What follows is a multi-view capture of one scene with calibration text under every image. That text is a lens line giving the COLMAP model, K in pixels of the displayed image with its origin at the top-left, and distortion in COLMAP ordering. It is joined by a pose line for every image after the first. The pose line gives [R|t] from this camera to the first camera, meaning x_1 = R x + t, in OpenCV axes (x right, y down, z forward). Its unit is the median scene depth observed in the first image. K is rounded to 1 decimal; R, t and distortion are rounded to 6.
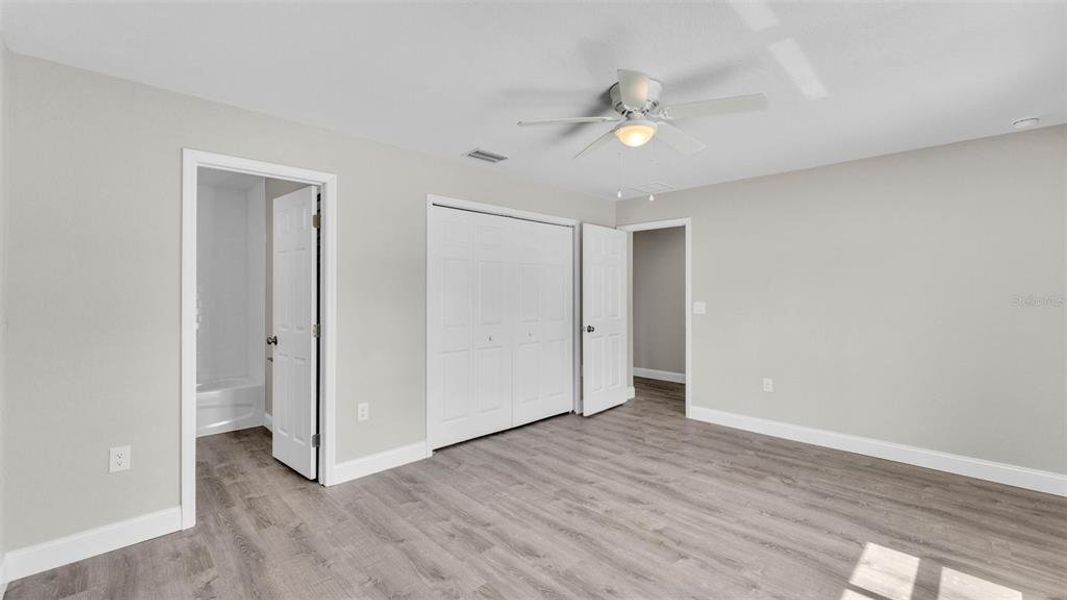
lens RADIAL K [[436.1, 0, 527.2], [0, 436.1, 293.3], [0, 0, 1]] dist [0.002715, -0.000137]
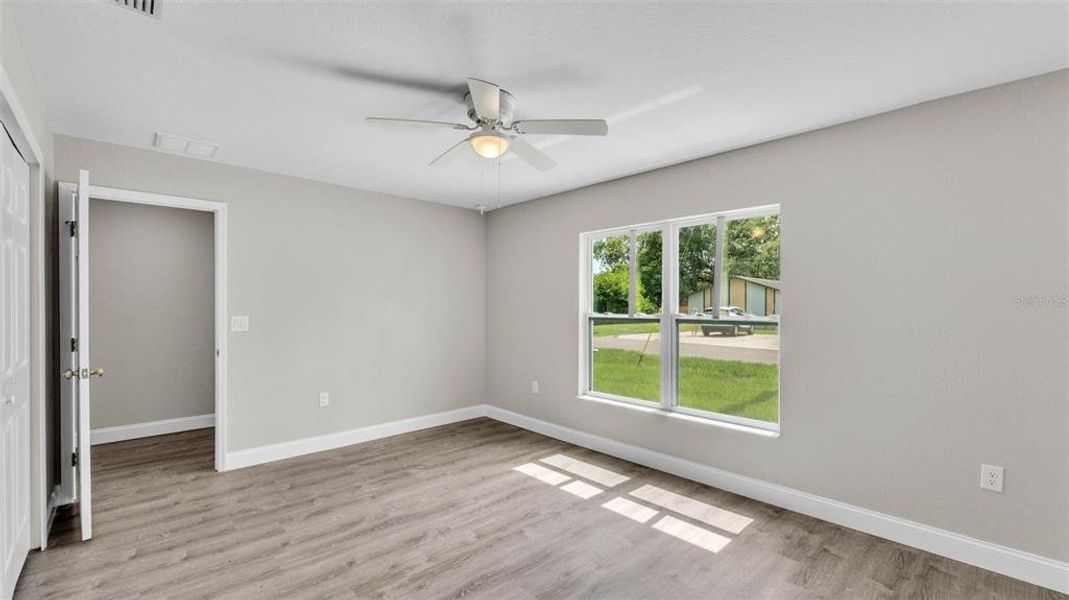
lens RADIAL K [[469.3, 0, 536.3], [0, 469.3, 307.5], [0, 0, 1]] dist [0.000613, 0.000083]
pose [[0.014237, -0.010899, 0.999839, -0.662704], [0.000660, 0.999940, 0.010891, -0.006099], [-0.999898, 0.000505, 0.014243, 0.704985]]
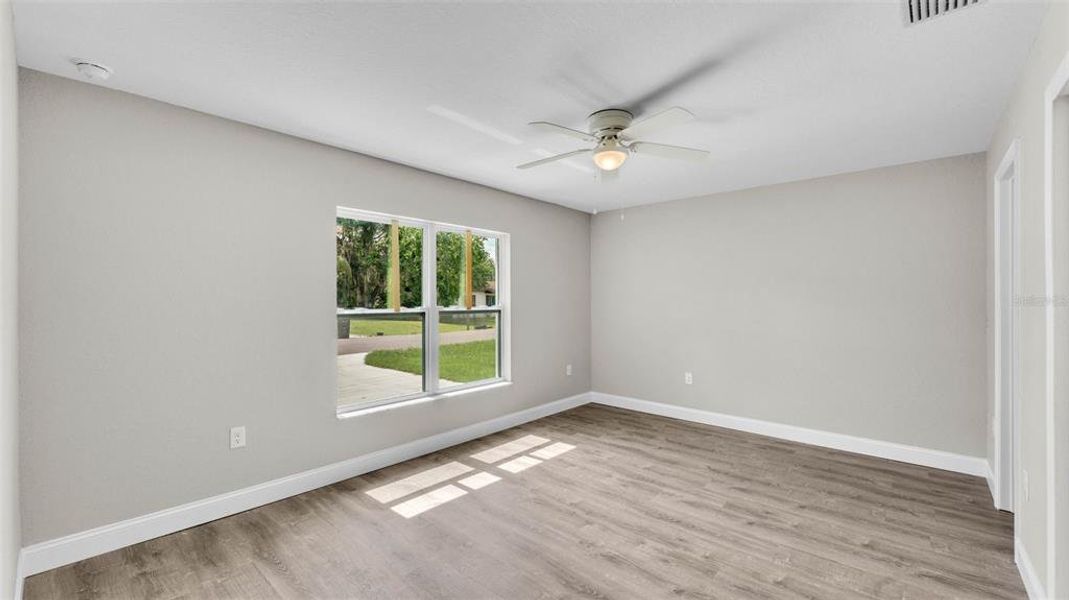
lens RADIAL K [[437.0, 0, 535.6], [0, 437.0, 295.4], [0, 0, 1]] dist [0.002715, -0.000137]
pose [[-0.995652, -0.003153, -0.093100, 0.440592], [-0.002846, 0.999990, -0.003432, -0.005272], [0.093109, -0.003152, -0.995651, 1.701828]]
